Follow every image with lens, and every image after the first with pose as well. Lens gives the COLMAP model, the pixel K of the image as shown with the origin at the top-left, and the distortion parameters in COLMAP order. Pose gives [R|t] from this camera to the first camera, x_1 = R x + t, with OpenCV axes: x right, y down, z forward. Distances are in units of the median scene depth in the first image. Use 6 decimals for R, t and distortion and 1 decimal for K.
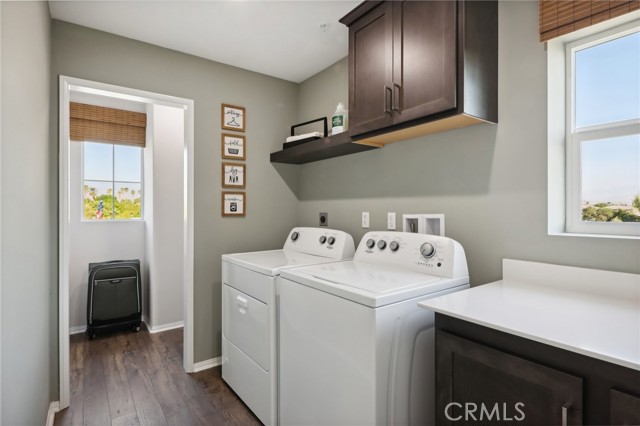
lens RADIAL K [[325.6, 0, 319.1], [0, 325.6, 210.4], [0, 0, 1]] dist [0.014005, -0.000640]
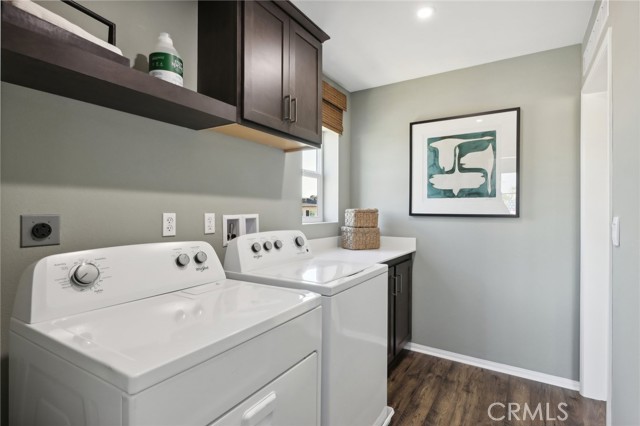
lens RADIAL K [[325.6, 0, 319.1], [0, 325.6, 210.4], [0, 0, 1]] dist [0.014005, -0.000640]
pose [[-0.368447, -0.001551, 0.929648, -0.691734], [-0.004646, 0.999989, -0.000173, -0.002024], [-0.929637, -0.004383, -0.368450, 1.089832]]
